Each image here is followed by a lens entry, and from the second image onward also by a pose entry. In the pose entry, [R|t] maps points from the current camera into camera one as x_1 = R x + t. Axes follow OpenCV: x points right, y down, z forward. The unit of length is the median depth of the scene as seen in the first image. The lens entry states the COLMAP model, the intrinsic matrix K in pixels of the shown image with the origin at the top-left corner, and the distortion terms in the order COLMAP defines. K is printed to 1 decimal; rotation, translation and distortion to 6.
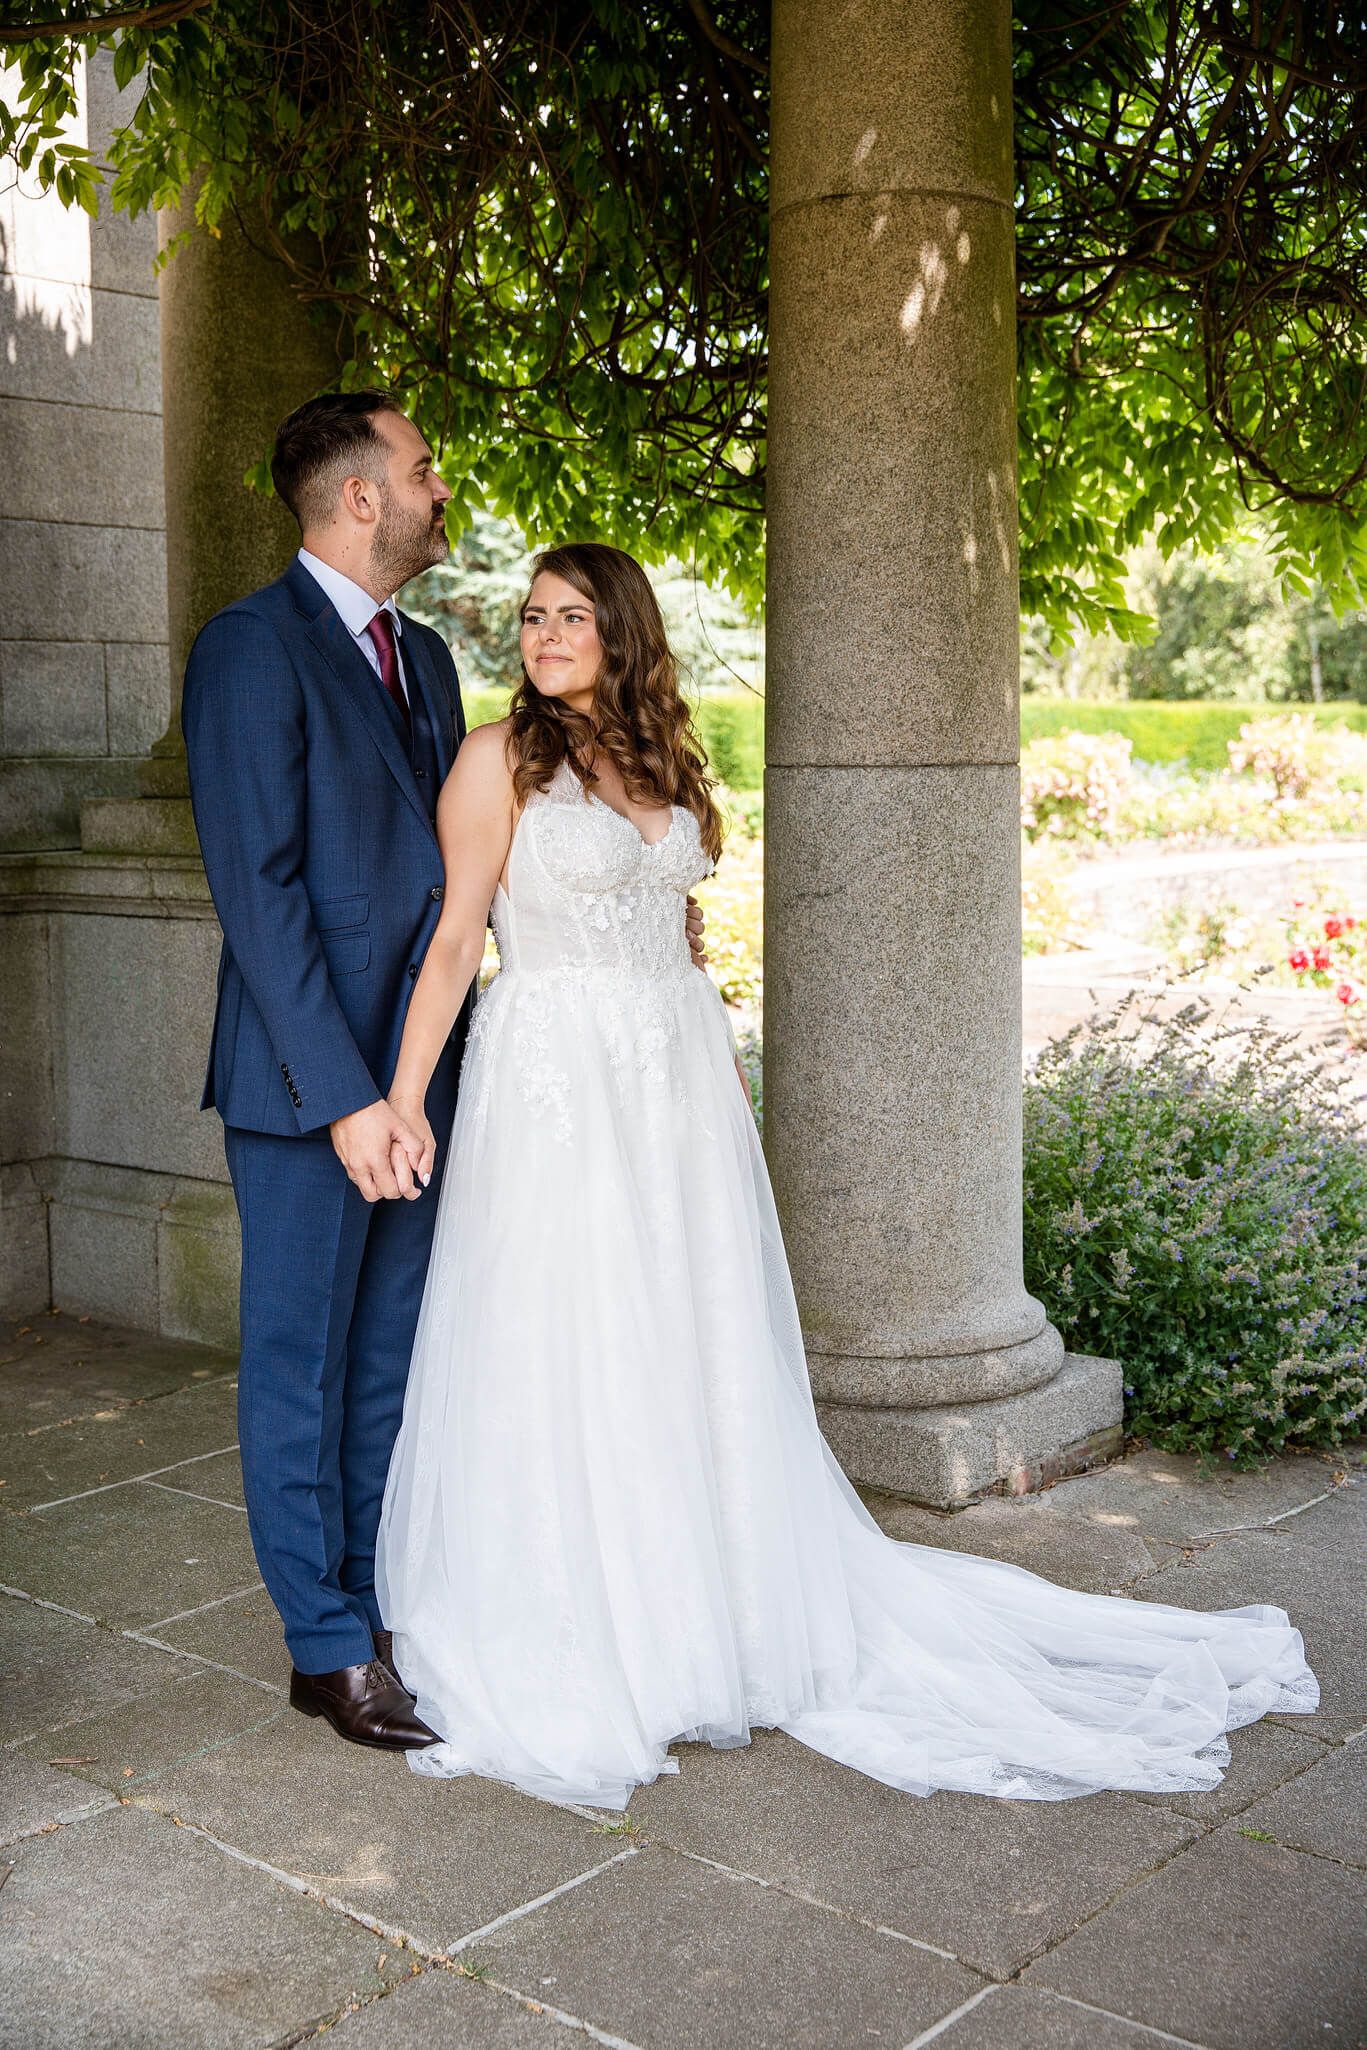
lens RADIAL K [[2482.3, 0, 683.5], [0, 2482.3, 1025.0], [0, 0, 1]] dist [0.030384, -0.032739]
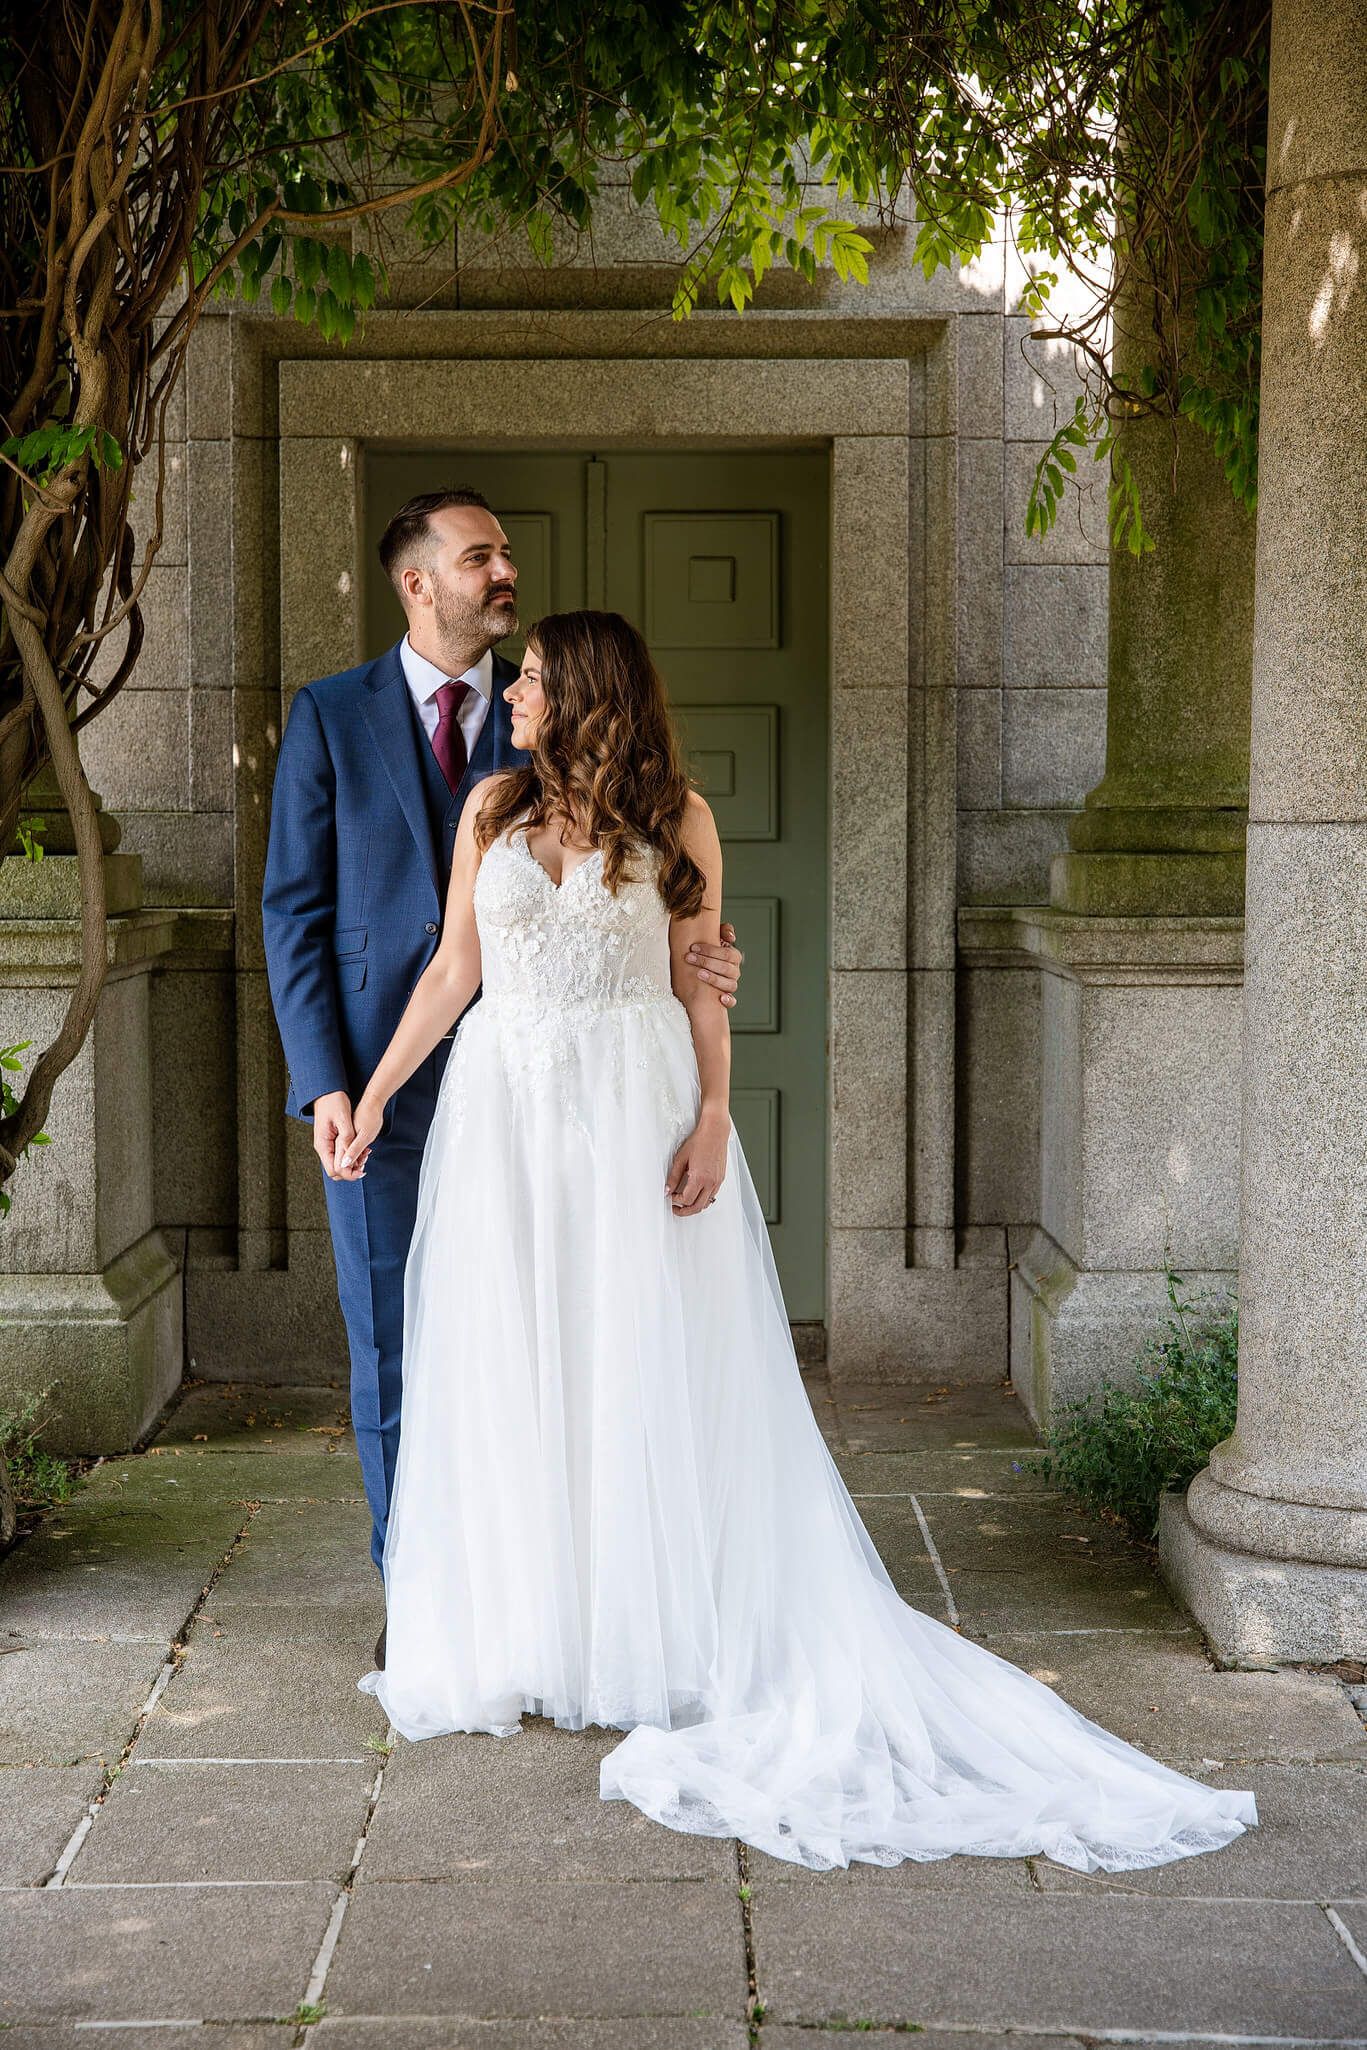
lens RADIAL K [[3462.2, 0, 656.5], [0, 3462.2, 1053.3], [0, 0, 1]] dist [0.034716, 0.016712]
pose [[0.628046, 0.061003, -0.775781, 0.901028], [-0.089901, 0.995935, 0.005534, -0.009267], [0.772965, 0.066268, 0.630978, 0.055289]]
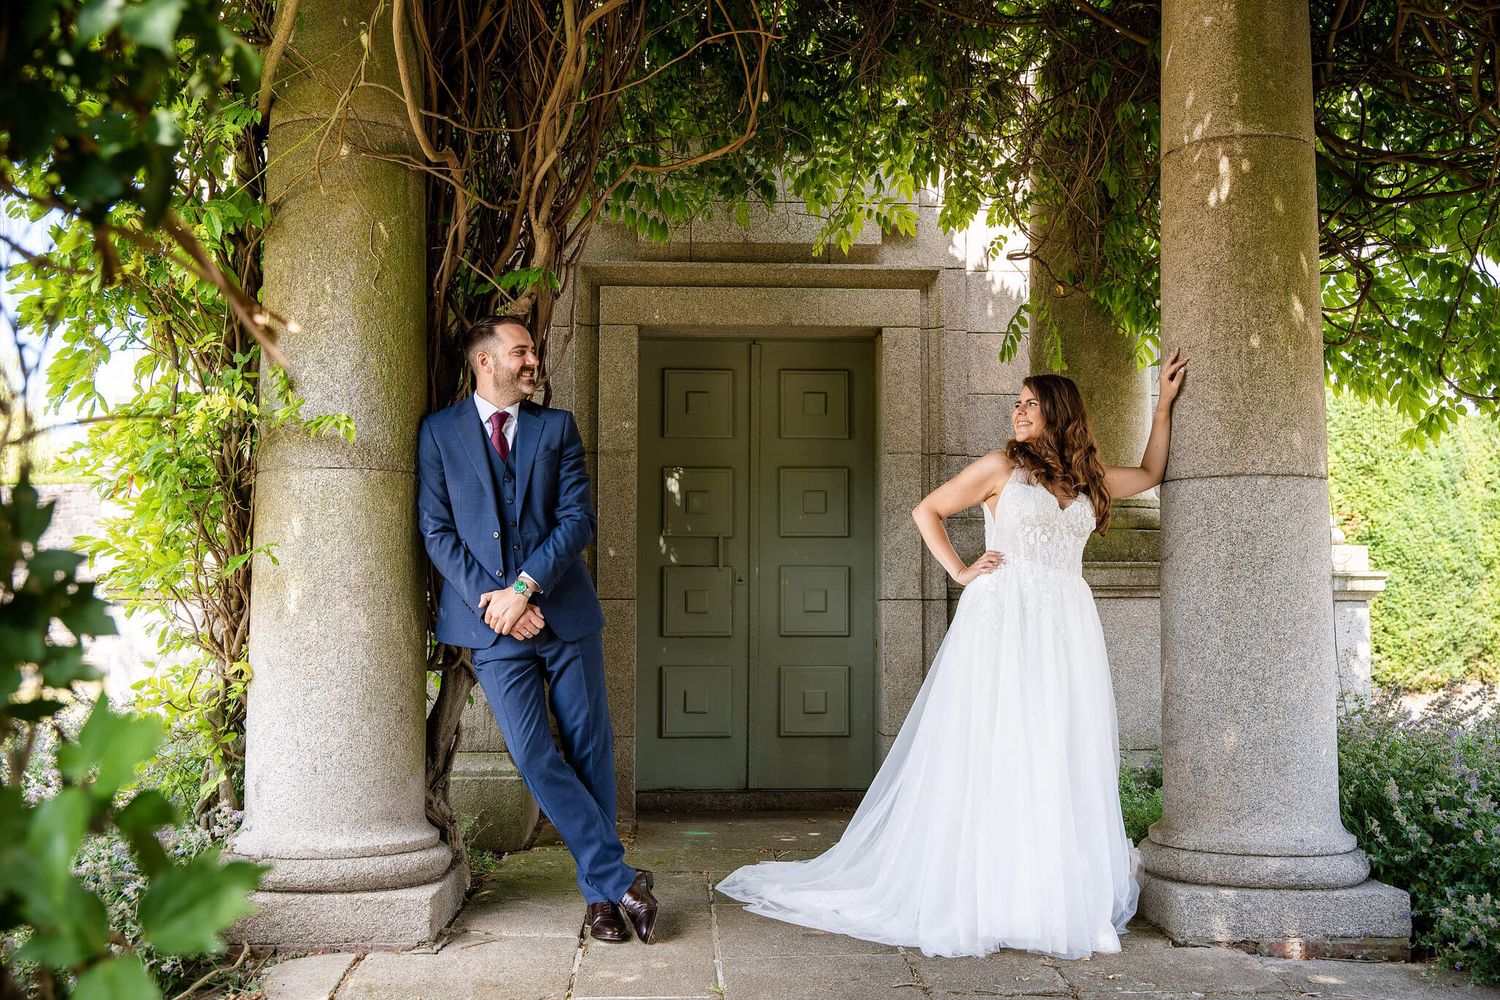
lens RADIAL K [[1608.1, 0, 753.2], [0, 1608.1, 502.7], [0, 0, 1]] dist [0.012861, -0.002305]
pose [[0.666342, -0.042151, -0.744454, 0.678237], [-0.089395, 0.986684, -0.135882, 0.081572], [0.740268, 0.157094, 0.653700, 0.096595]]
